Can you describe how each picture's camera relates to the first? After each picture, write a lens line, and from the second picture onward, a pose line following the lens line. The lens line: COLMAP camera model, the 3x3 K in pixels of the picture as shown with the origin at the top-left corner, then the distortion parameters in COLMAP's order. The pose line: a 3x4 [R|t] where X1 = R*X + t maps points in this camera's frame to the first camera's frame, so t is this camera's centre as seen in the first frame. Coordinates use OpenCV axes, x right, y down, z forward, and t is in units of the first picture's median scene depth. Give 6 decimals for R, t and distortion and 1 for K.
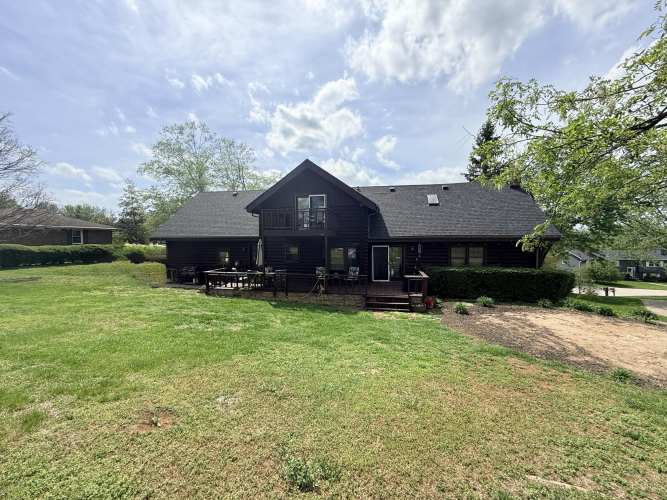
lens RADIAL K [[266.1, 0, 342.0], [0, 266.1, 260.3], [0, 0, 1]] dist [-0.002646, -0.000696]
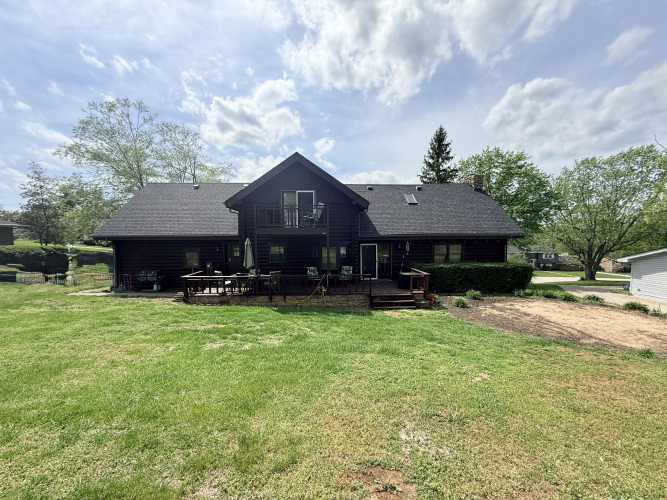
lens RADIAL K [[266.1, 0, 339.0], [0, 266.1, 242.1], [0, 0, 1]] dist [-0.002646, -0.000696]
pose [[0.974558, -0.008401, 0.223980, -0.139032], [0.021942, 0.998073, -0.058034, -0.003235], [-0.223061, 0.061472, 0.972864, 0.038728]]
